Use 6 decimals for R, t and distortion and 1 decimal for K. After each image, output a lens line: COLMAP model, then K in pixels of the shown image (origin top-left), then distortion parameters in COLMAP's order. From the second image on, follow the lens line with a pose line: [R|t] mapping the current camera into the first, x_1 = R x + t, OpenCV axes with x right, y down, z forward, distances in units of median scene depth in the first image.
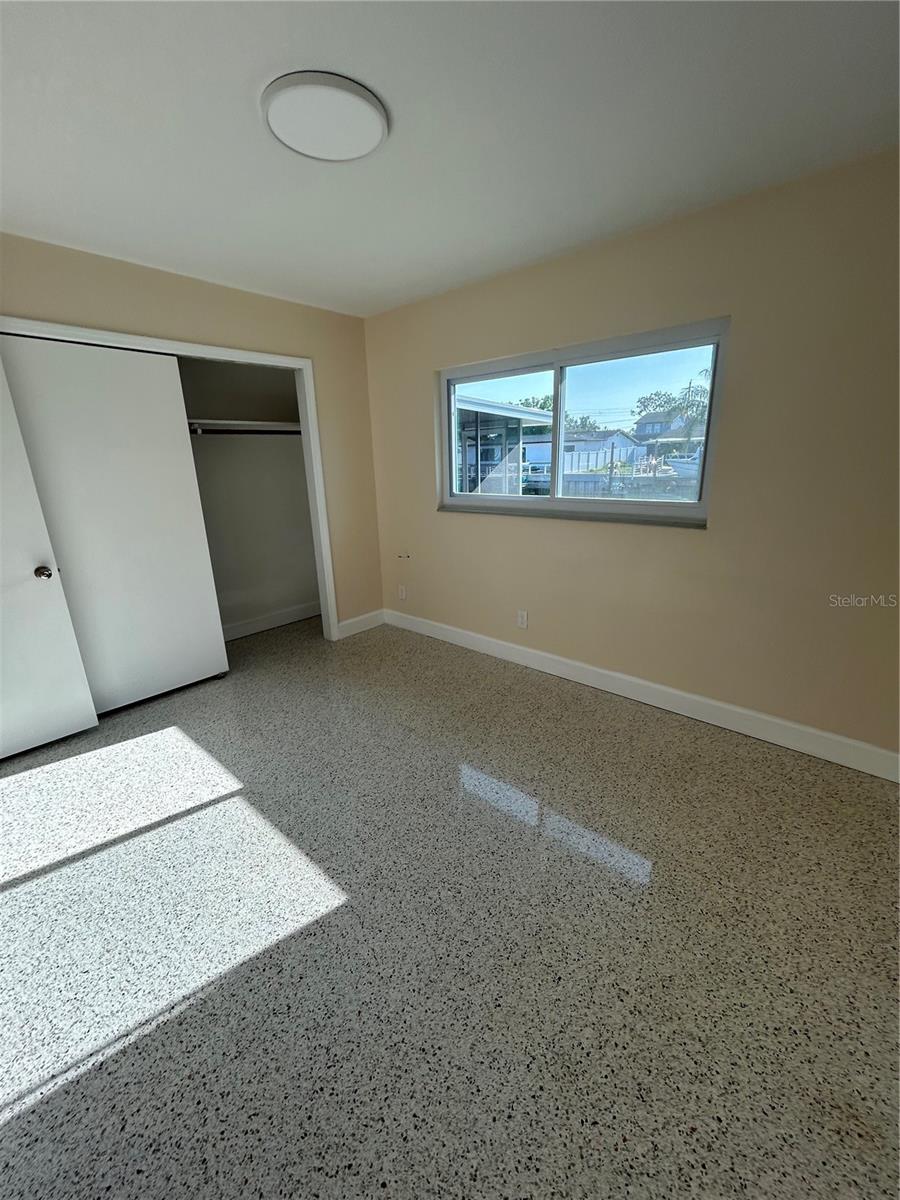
lens RADIAL K [[478.9, 0, 452.5], [0, 478.9, 602.2], [0, 0, 1]] dist [-0.001081, -0.000296]
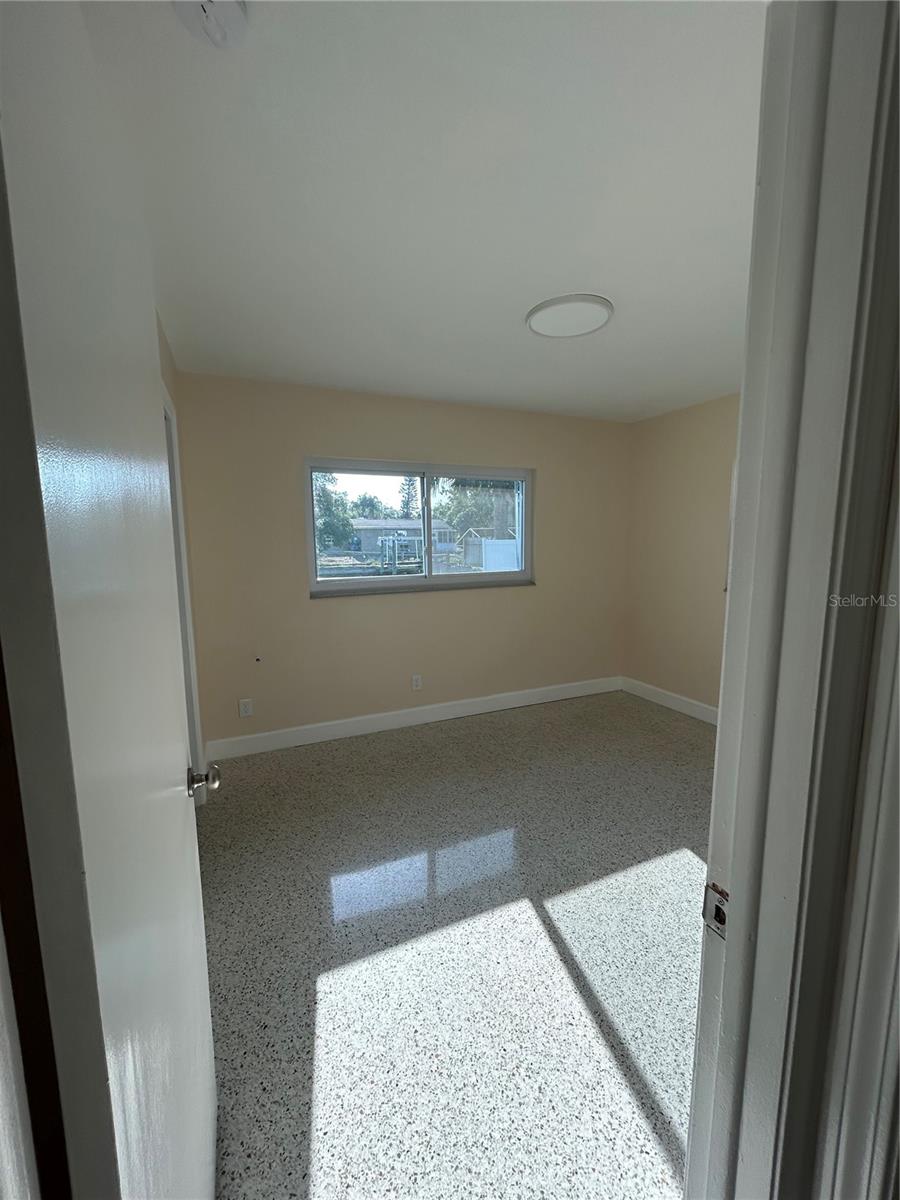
lens RADIAL K [[478.9, 0, 453.3], [0, 478.9, 598.4], [0, 0, 1]] dist [-0.001081, -0.000296]
pose [[0.412108, -0.094858, 0.906184, -1.029905], [0.266334, 0.963668, -0.020246, -0.136639], [-0.871340, 0.249692, 0.422399, 0.506395]]
